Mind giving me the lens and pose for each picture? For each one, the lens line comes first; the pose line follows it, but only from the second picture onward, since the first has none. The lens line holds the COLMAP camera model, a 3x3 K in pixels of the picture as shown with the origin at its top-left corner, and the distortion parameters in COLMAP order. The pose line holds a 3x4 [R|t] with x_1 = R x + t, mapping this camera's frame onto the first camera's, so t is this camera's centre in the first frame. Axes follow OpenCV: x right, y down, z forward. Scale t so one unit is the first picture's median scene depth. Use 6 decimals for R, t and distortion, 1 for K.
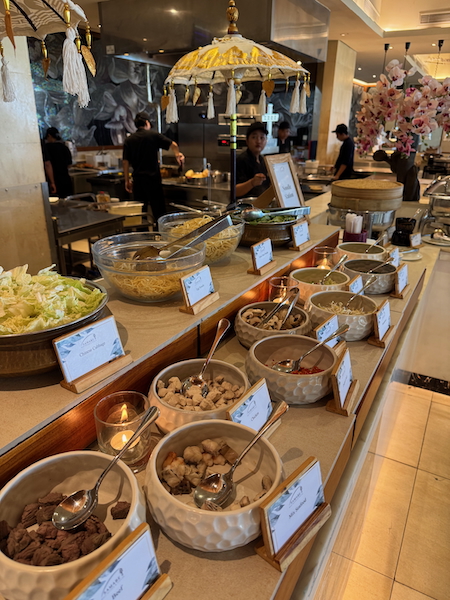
lens RADIAL K [[427.9, 0, 223.3], [0, 427.9, 302.3], [0, 0, 1]] dist [-0.010669, -0.002501]
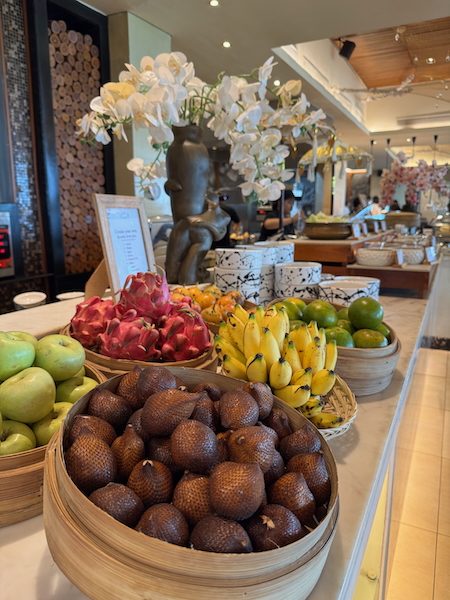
lens RADIAL K [[427.9, 0, 226.7], [0, 427.9, 297.7], [0, 0, 1]] dist [-0.010669, -0.002501]
pose [[0.999264, -0.023481, 0.030322, -0.125479], [0.028869, 0.981028, -0.191706, 0.108265], [-0.025246, 0.192441, 0.980984, -0.188450]]
